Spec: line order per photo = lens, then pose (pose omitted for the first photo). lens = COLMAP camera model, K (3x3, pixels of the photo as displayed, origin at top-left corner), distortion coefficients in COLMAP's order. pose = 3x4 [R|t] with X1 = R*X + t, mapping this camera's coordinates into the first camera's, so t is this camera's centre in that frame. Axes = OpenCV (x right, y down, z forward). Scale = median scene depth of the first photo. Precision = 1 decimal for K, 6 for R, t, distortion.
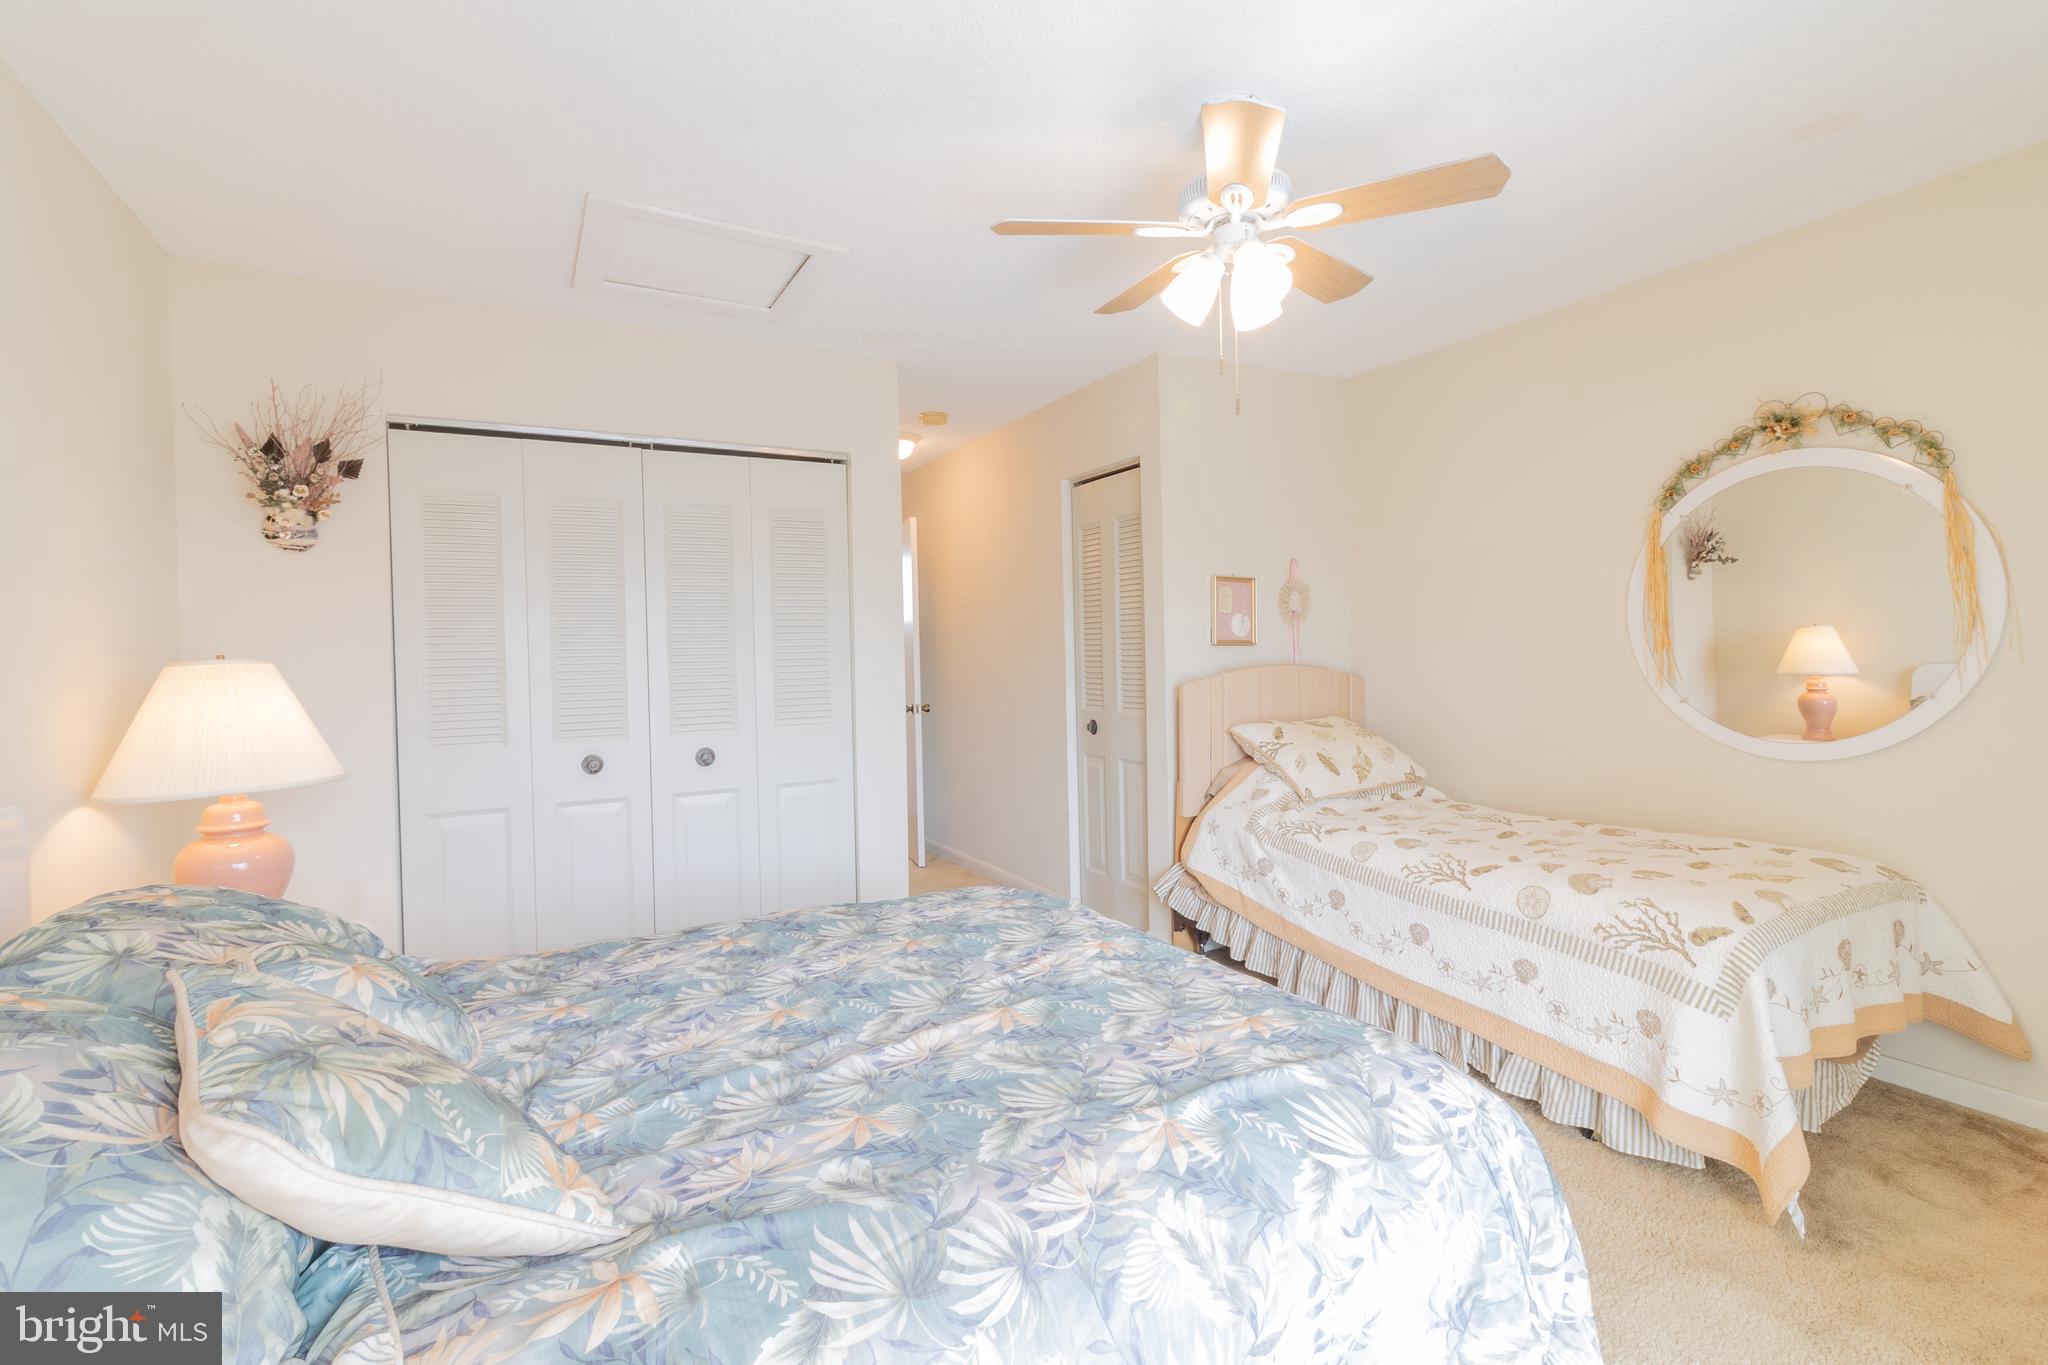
lens RADIAL K [[942.4, 0, 1022.3], [0, 942.4, 661.0], [0, 0, 1]] dist [0.009760, -0.002237]
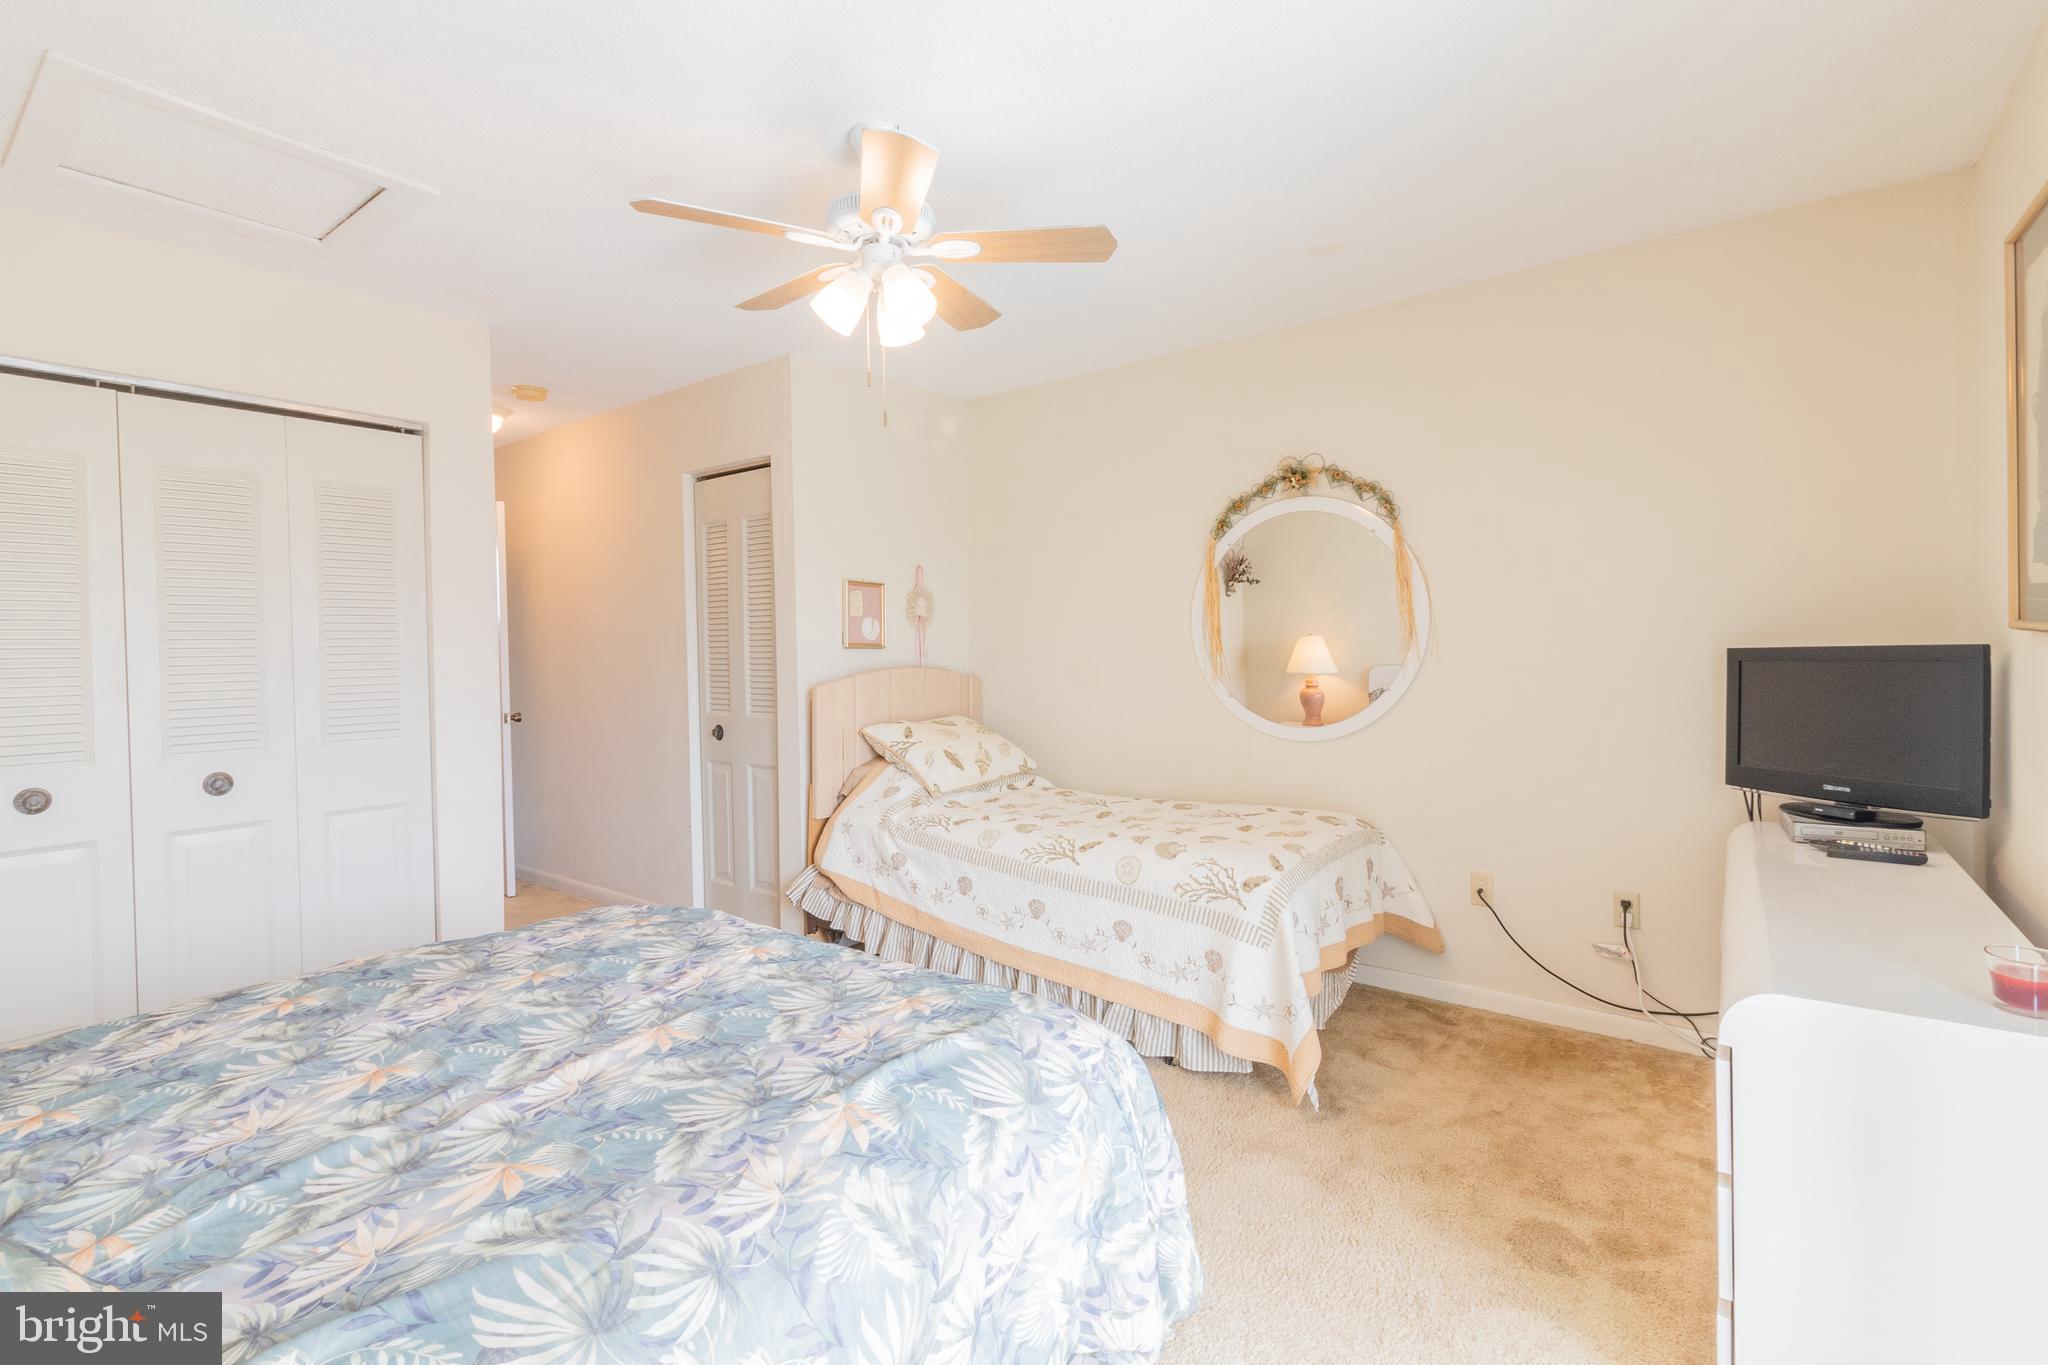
lens RADIAL K [[942.4, 0, 1022.3], [0, 942.4, 661.0], [0, 0, 1]] dist [0.009760, -0.002237]
pose [[0.918220, 0.000179, 0.396071, -0.050255], [0.001375, 0.999992, -0.003641, 0.002087], [-0.396068, 0.003888, 0.918213, -0.019154]]
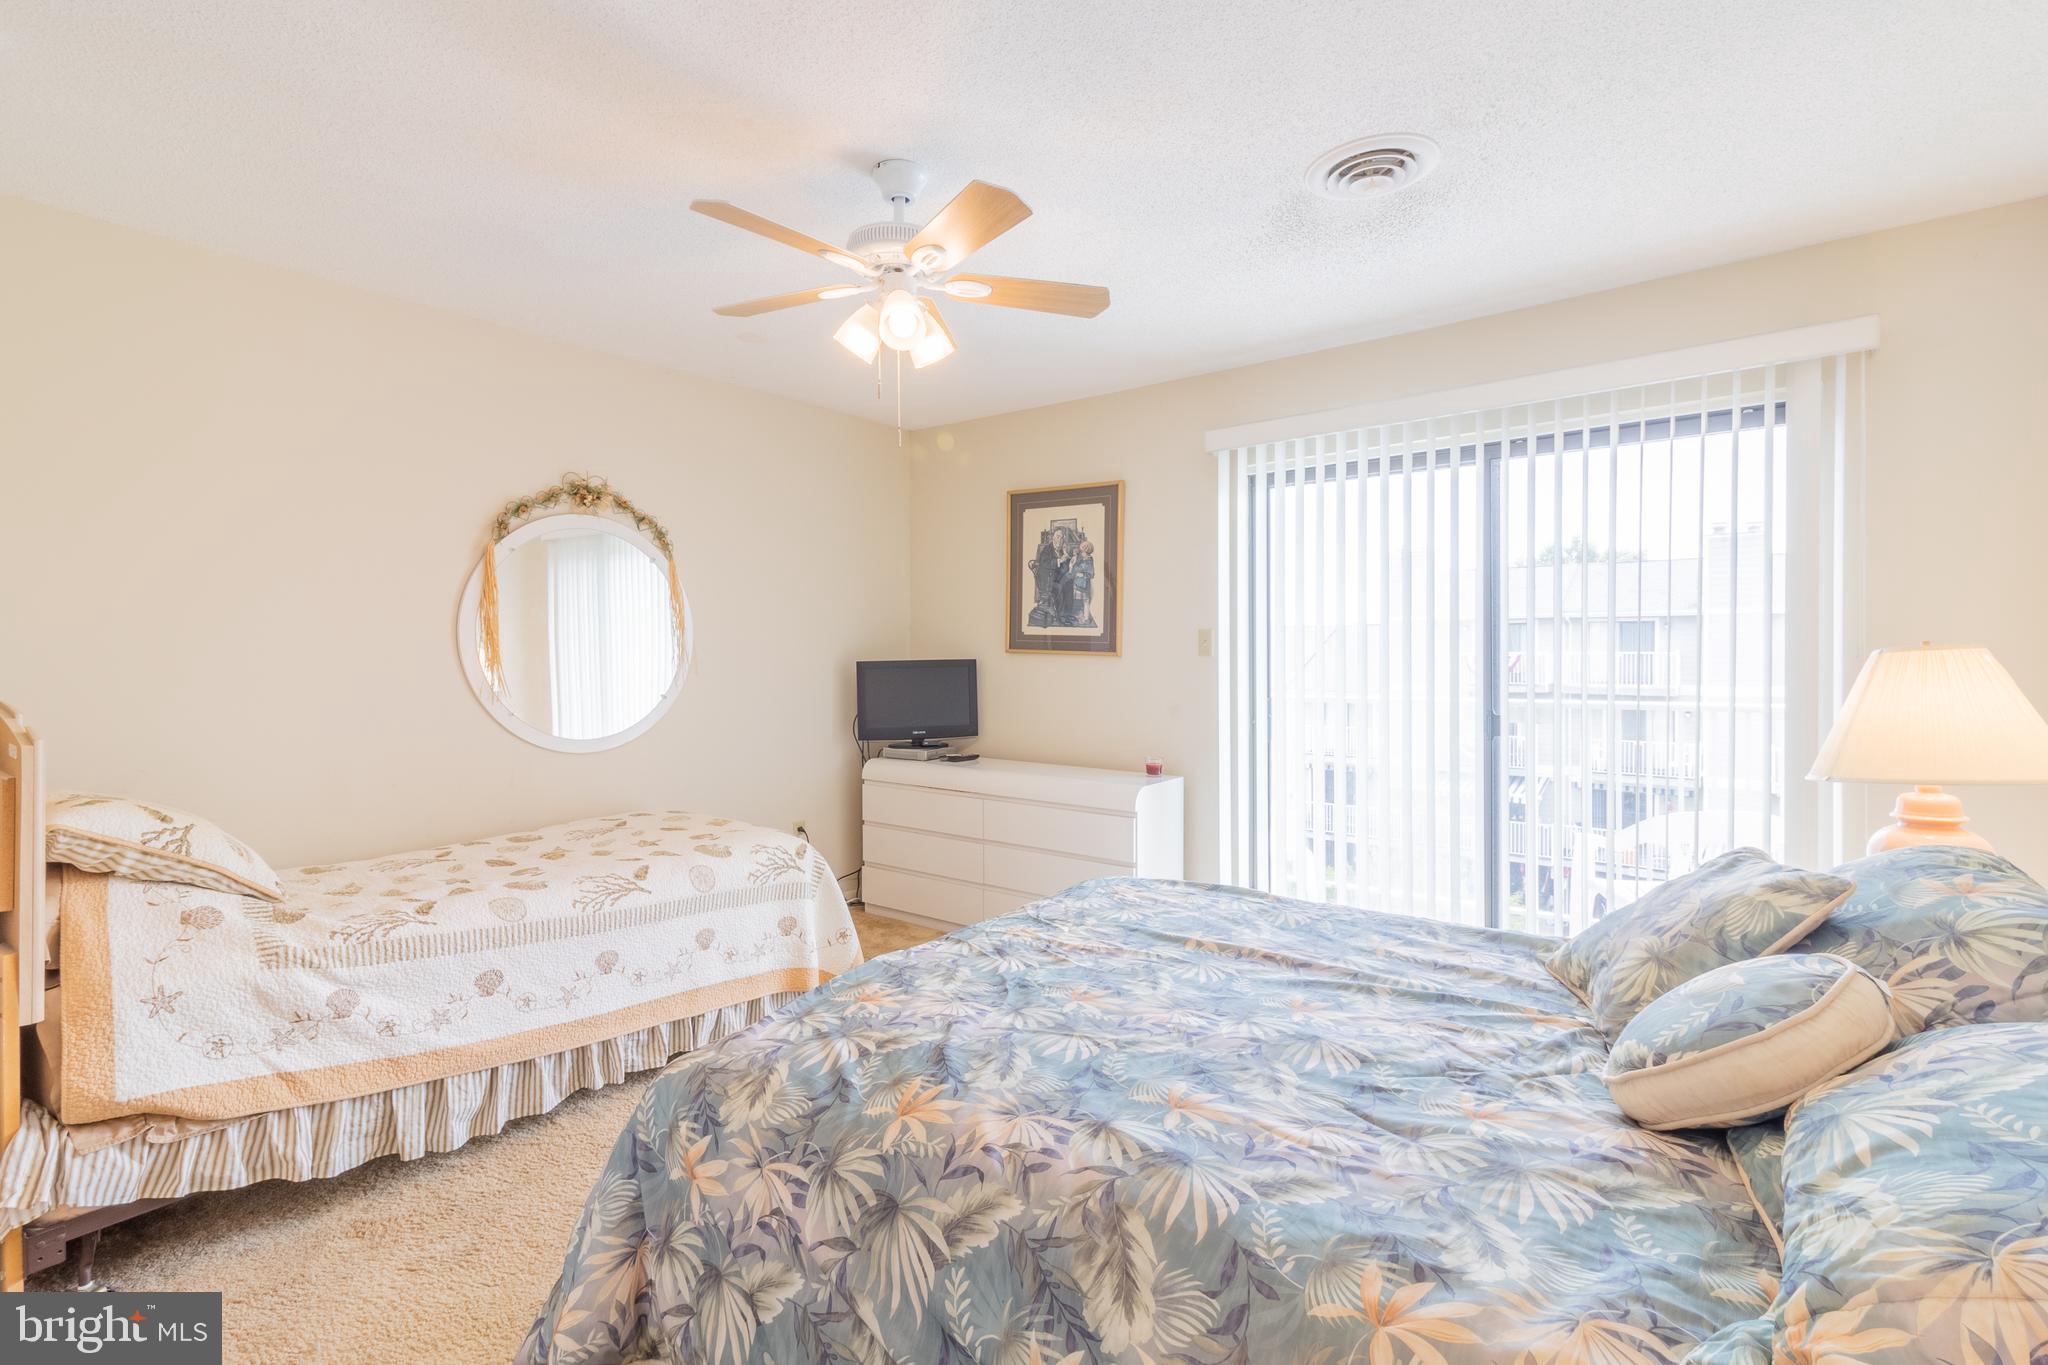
lens RADIAL K [[942.4, 0, 1022.3], [0, 942.4, 661.0], [0, 0, 1]] dist [0.009760, -0.002237]
pose [[-0.407536, 0.013466, 0.913090, -0.902422], [0.024806, 0.999686, -0.003671, -0.002464], [-0.912852, 0.021154, -0.407742, 1.432840]]
